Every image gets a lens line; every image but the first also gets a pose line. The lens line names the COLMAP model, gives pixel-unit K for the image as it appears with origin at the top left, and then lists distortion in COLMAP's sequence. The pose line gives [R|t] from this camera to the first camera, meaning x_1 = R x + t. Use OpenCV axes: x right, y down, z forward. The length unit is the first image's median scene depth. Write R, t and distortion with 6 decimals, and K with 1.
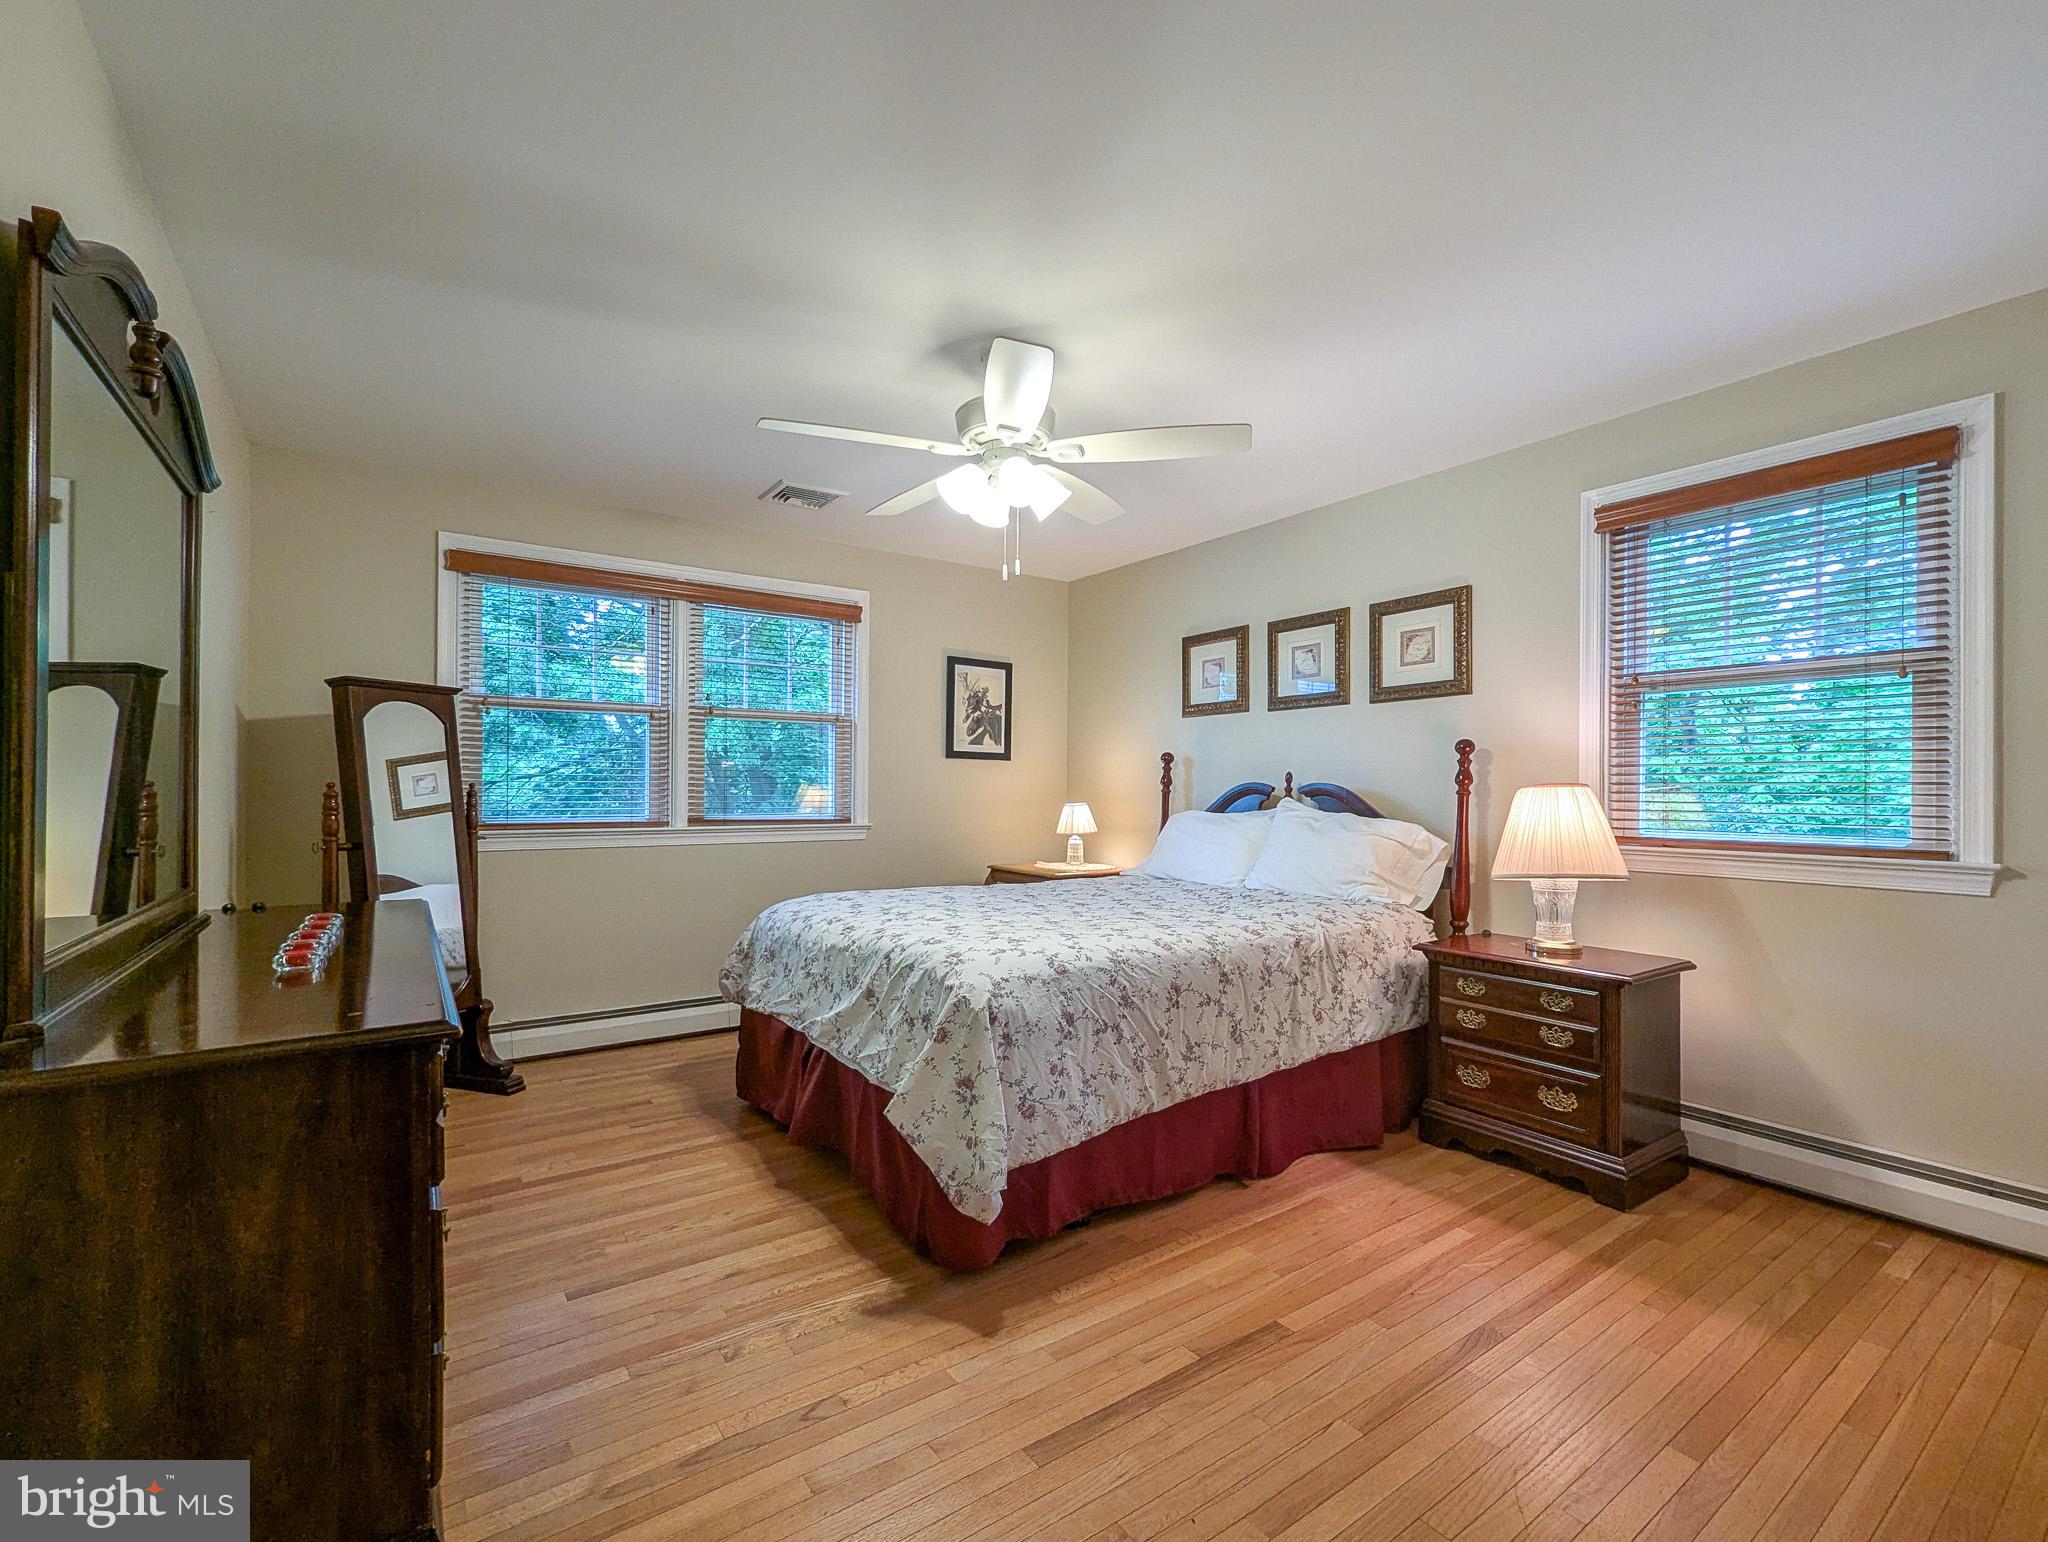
lens RADIAL K [[880.6, 0, 1037.2], [0, 880.6, 781.9], [0, 0, 1]] dist [0.001609, 0.000162]
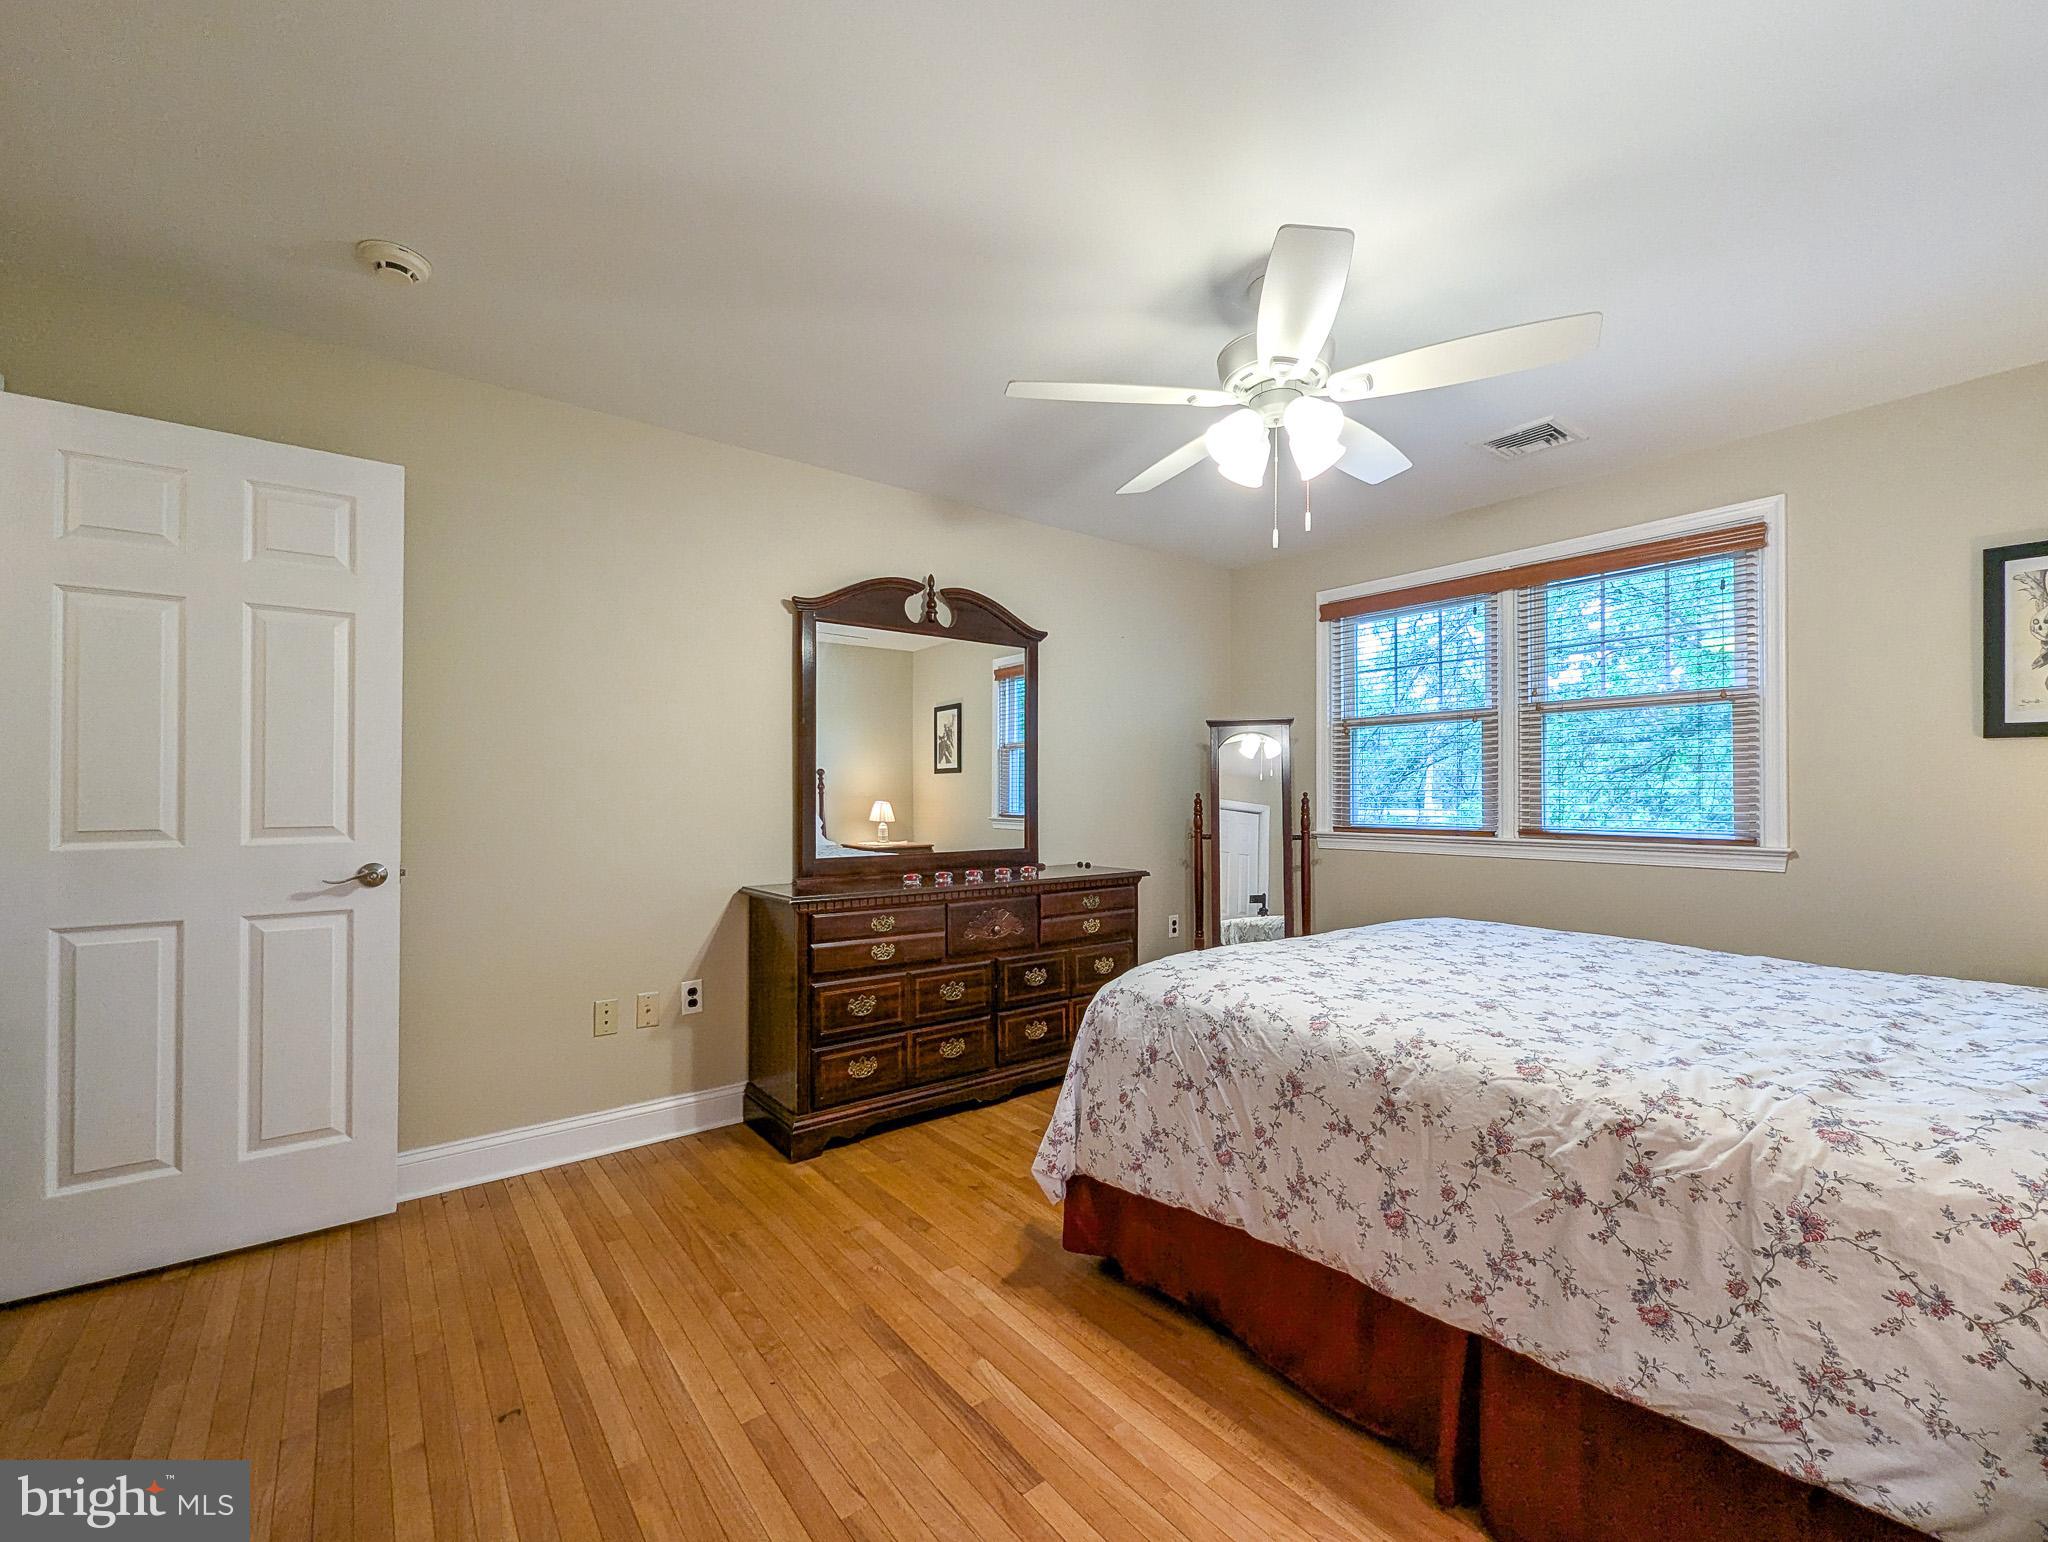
lens RADIAL K [[910.0, 0, 1023.8], [0, 910.0, 784.1], [0, 0, 1]] dist [0.001530, 0.000224]
pose [[0.031957, -0.017252, -0.999340, 0.813832], [0.008604, 0.999819, -0.016985, 0.010781], [0.999452, -0.008056, 0.032099, 0.724698]]
